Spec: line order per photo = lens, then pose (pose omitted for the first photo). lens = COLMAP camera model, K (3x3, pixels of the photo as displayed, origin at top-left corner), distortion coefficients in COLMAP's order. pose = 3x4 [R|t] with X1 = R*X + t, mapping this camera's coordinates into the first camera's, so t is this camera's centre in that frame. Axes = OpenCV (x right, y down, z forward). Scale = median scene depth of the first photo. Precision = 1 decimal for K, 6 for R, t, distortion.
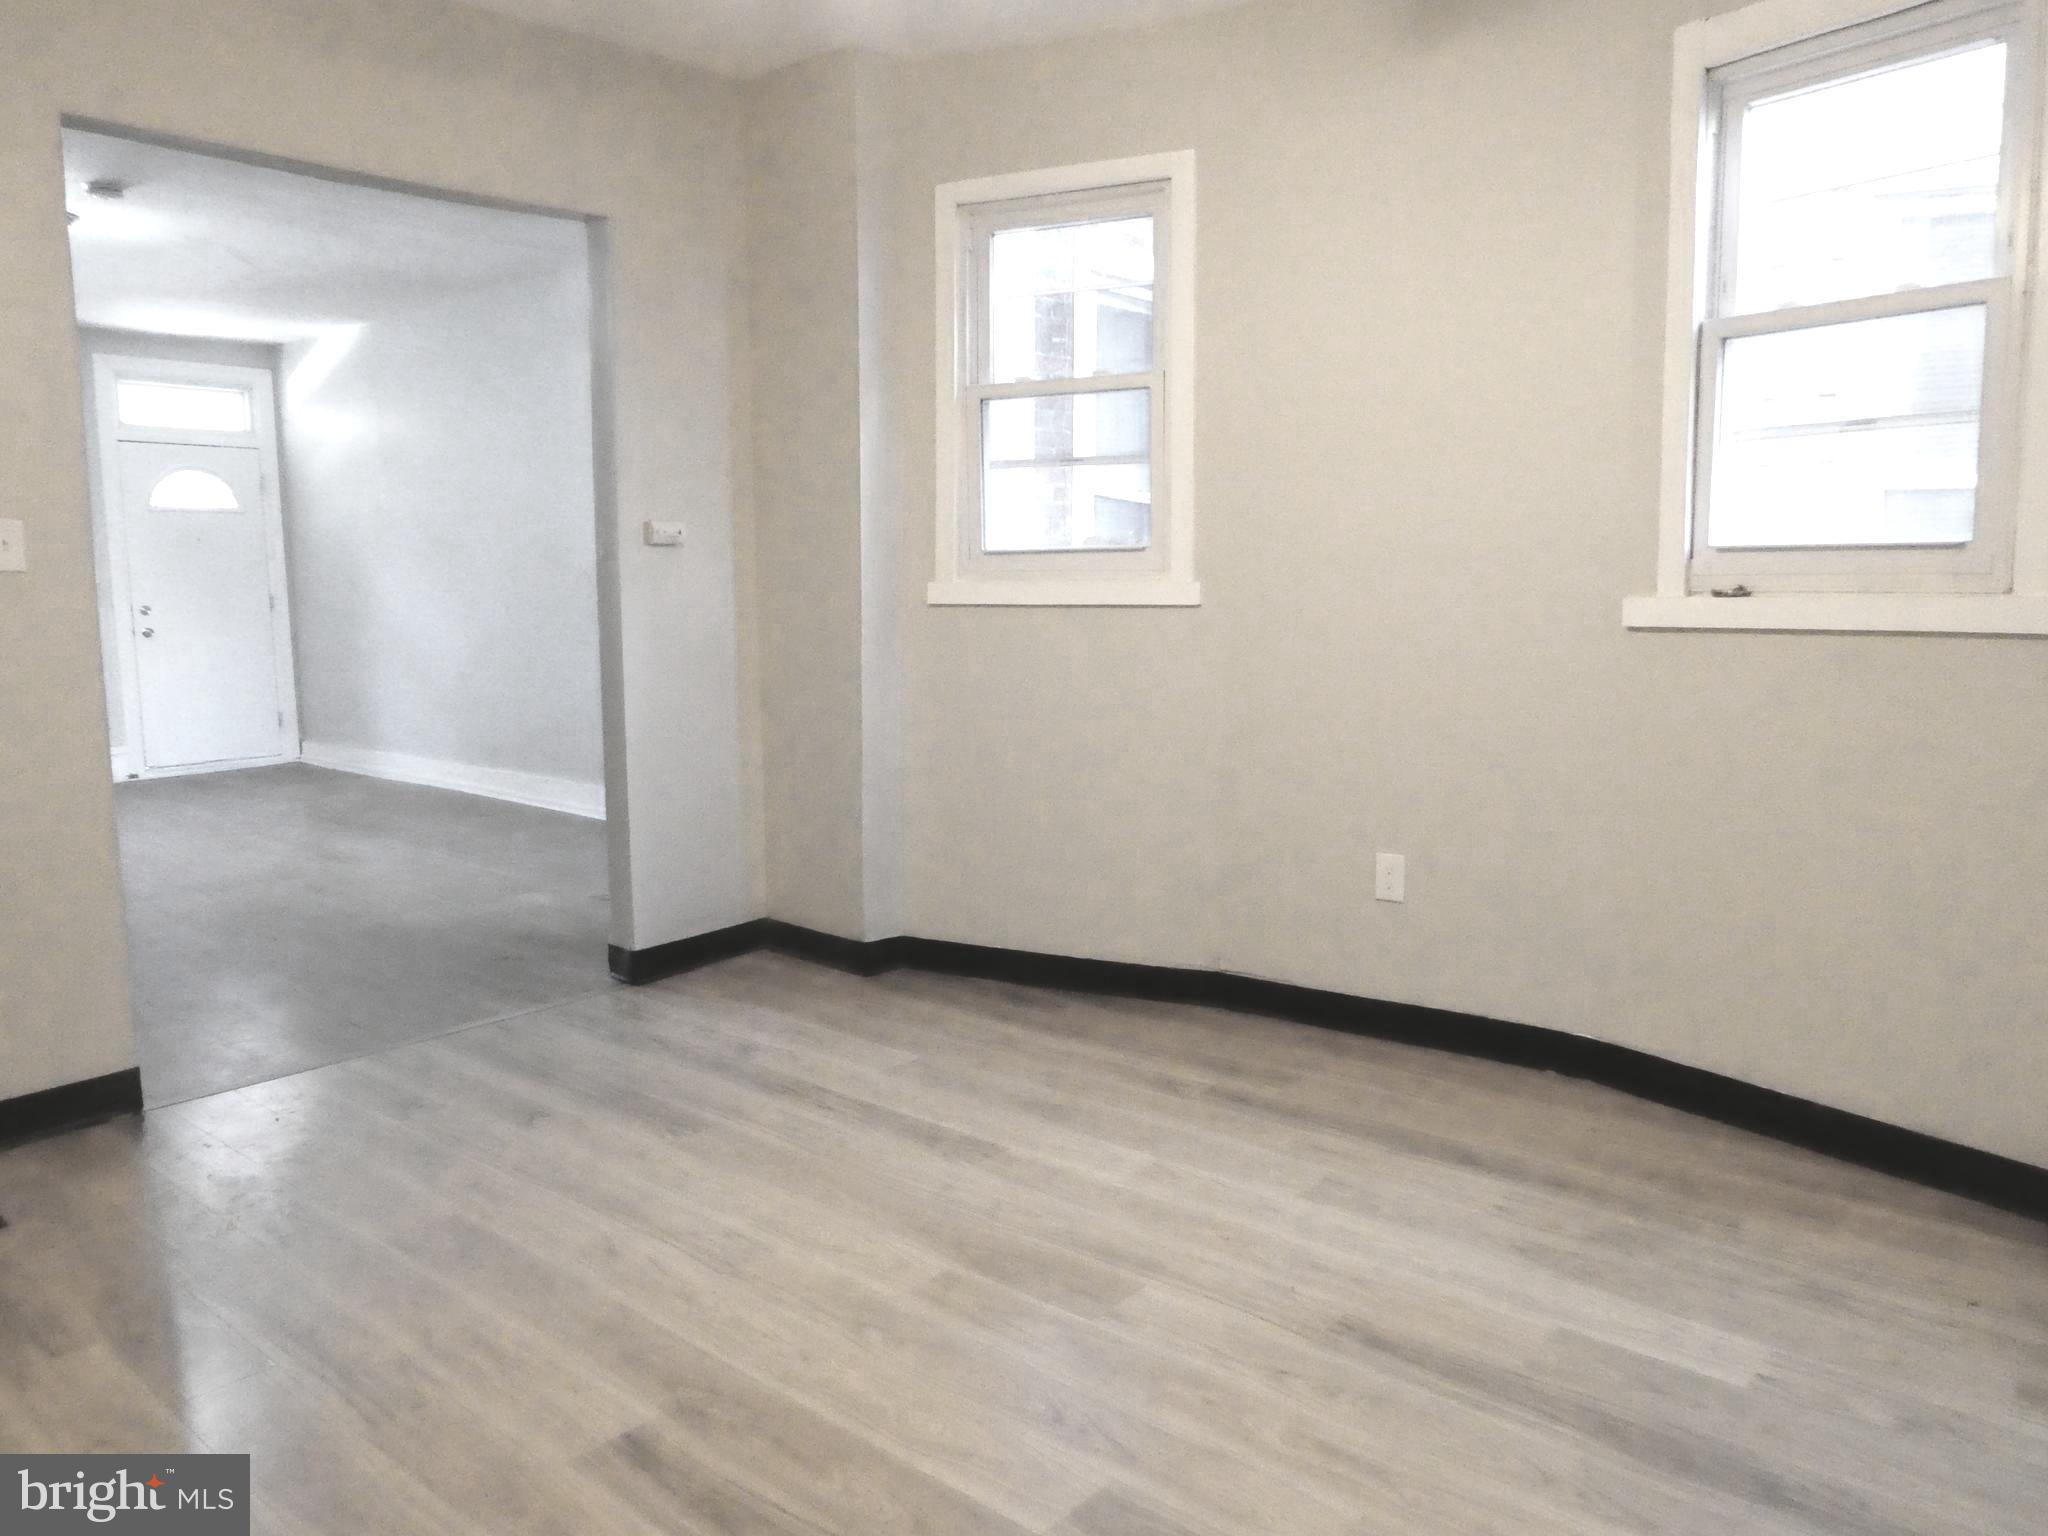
lens RADIAL K [[1428.8, 0, 1049.7], [0, 1428.8, 777.7], [0, 0, 1]] dist [-0.063748, 0.035191]
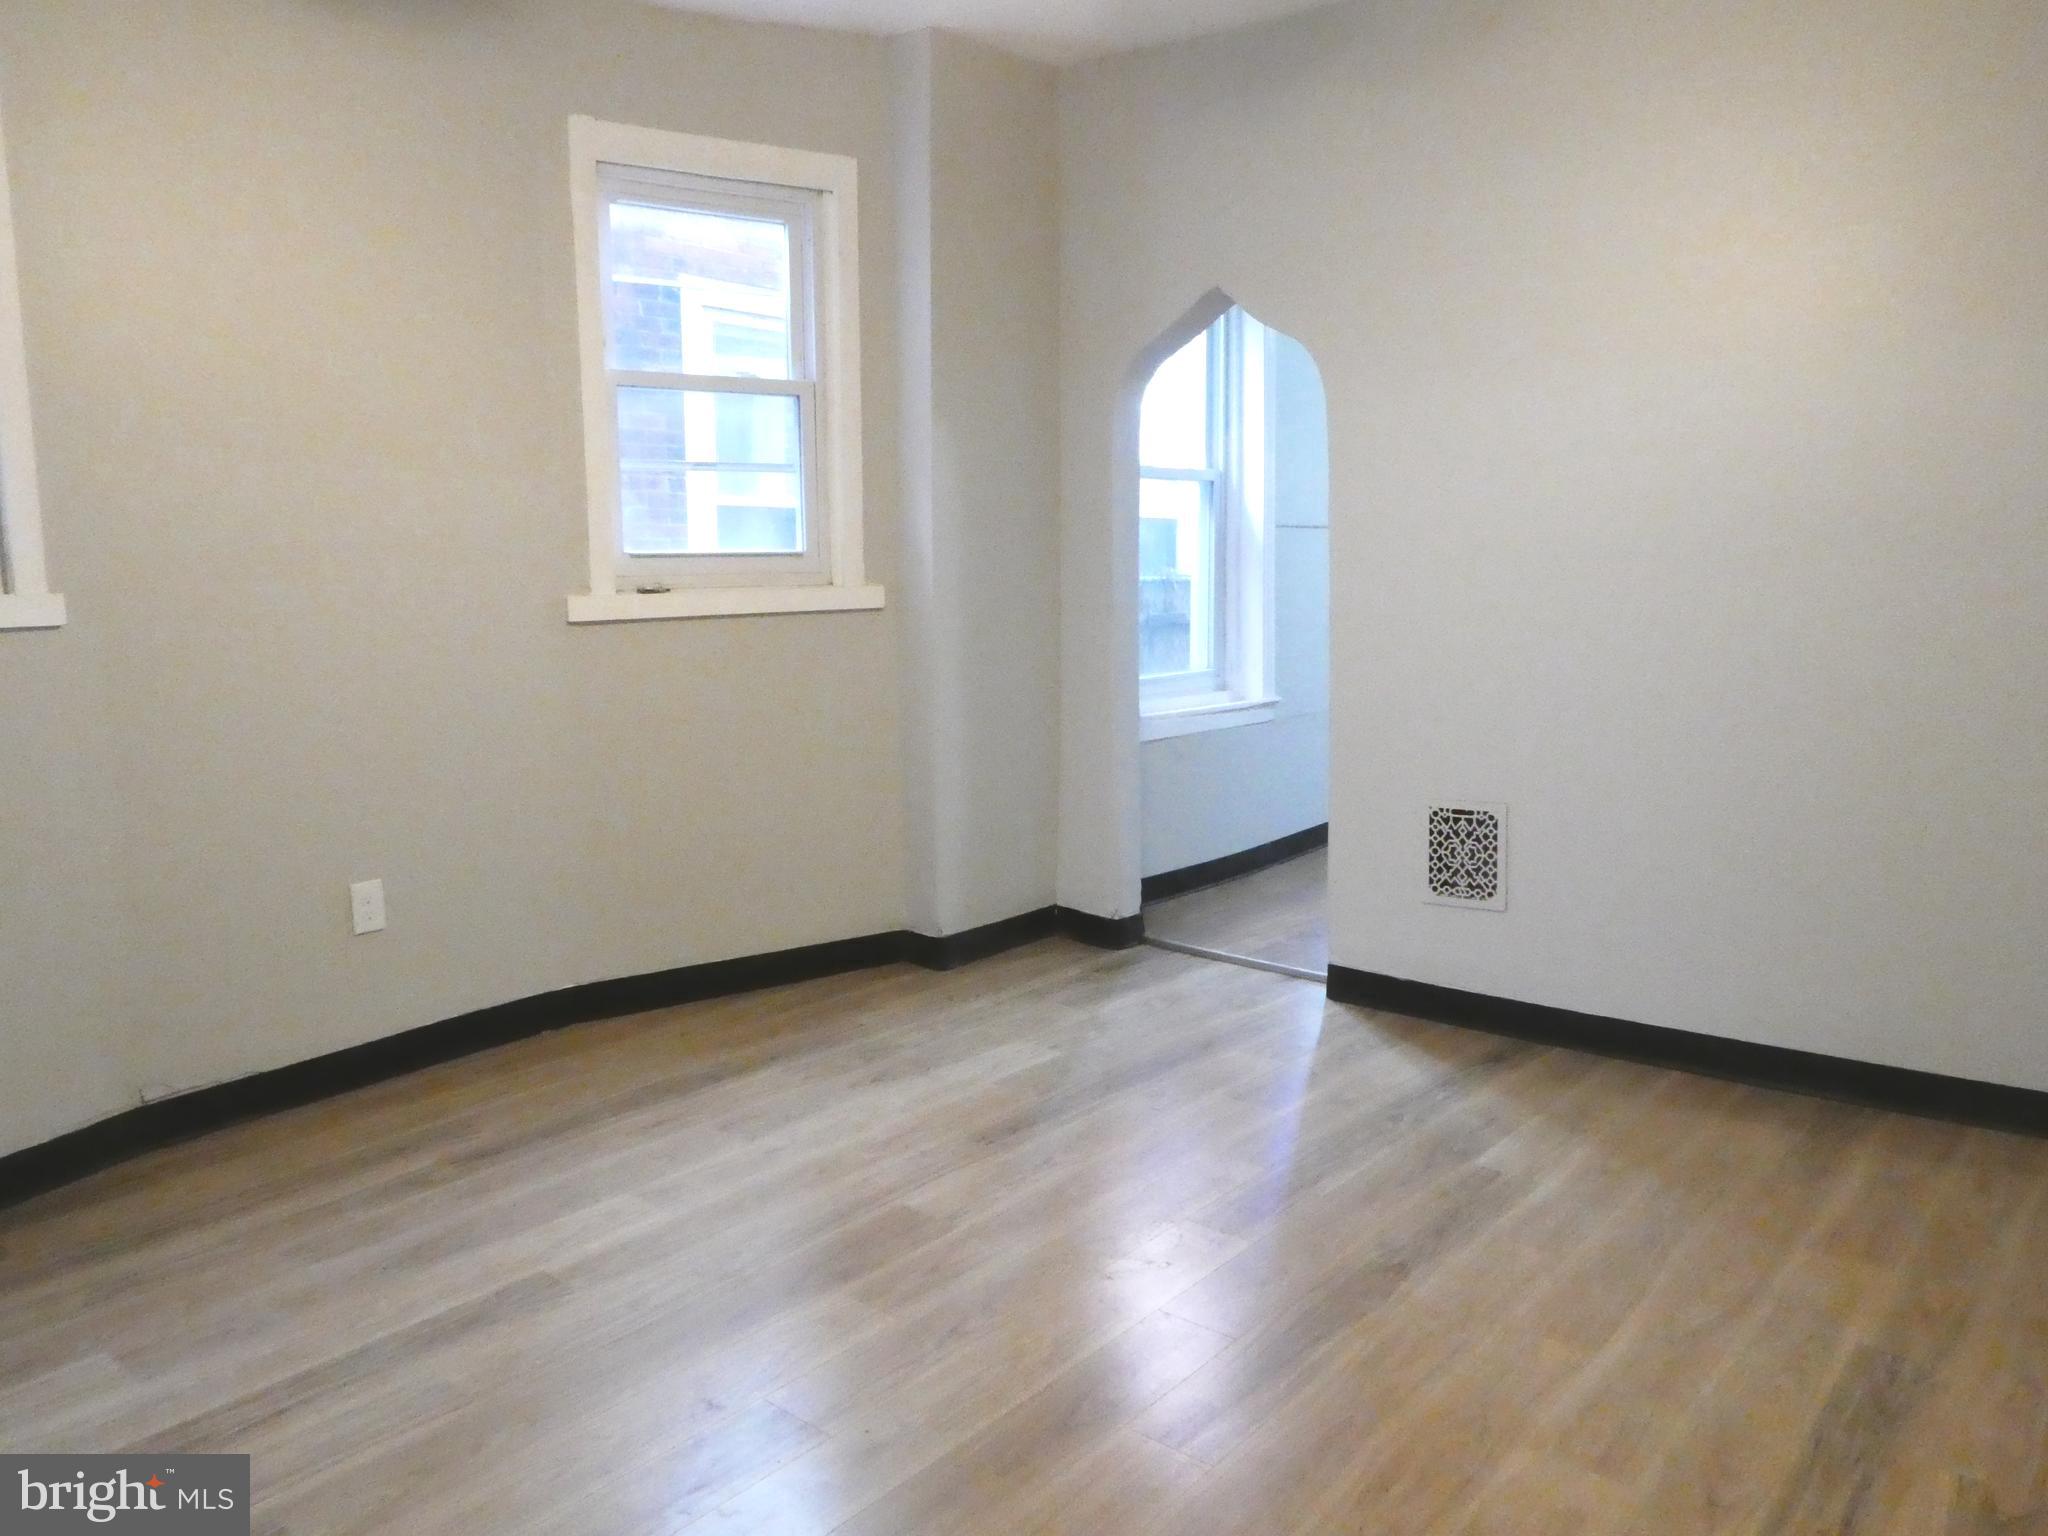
lens RADIAL K [[1428.8, 0, 1049.7], [0, 1428.8, 777.7], [0, 0, 1]] dist [-0.063748, 0.035191]
pose [[-0.010049, -0.143271, 0.989632, -0.873868], [0.144633, 0.979067, 0.143210, -0.105494], [-0.989434, 0.144573, 0.010883, 0.710707]]
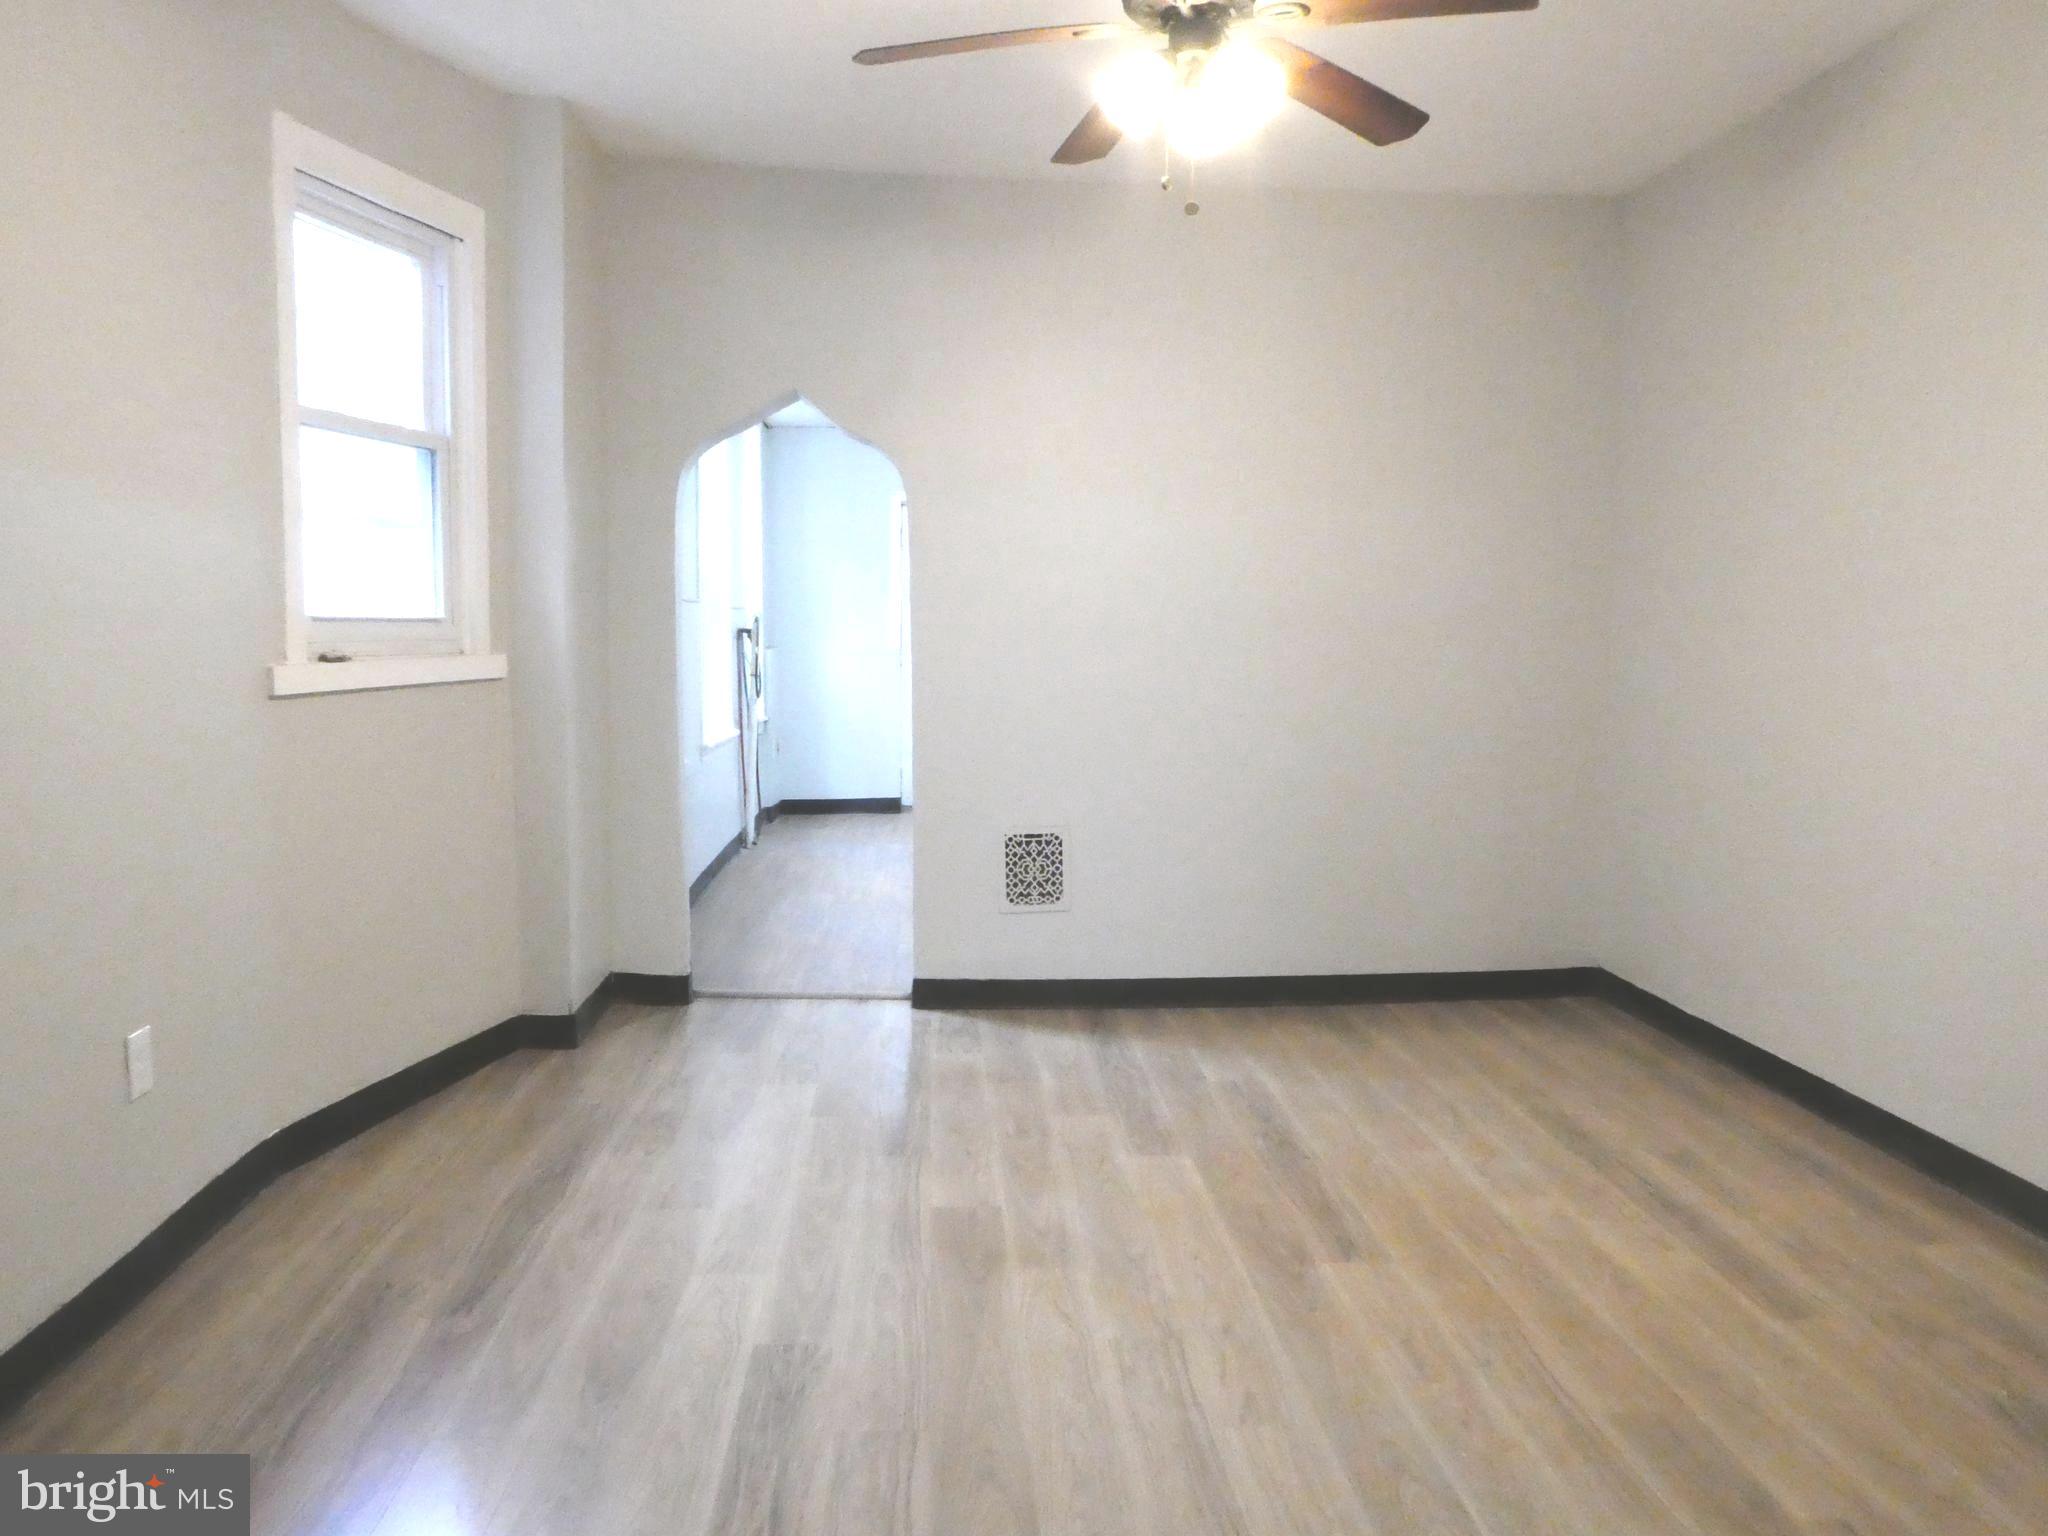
lens RADIAL K [[1441.7, 0, 1024.0], [0, 1441.7, 768.0], [0, 0, 1]] dist [0.000249, -0.009594]
pose [[-0.690726, -0.065992, 0.720099, -0.769094], [0.095261, 0.978844, 0.181079, -0.216433], [-0.716815, 0.193673, -0.669826, 1.496886]]
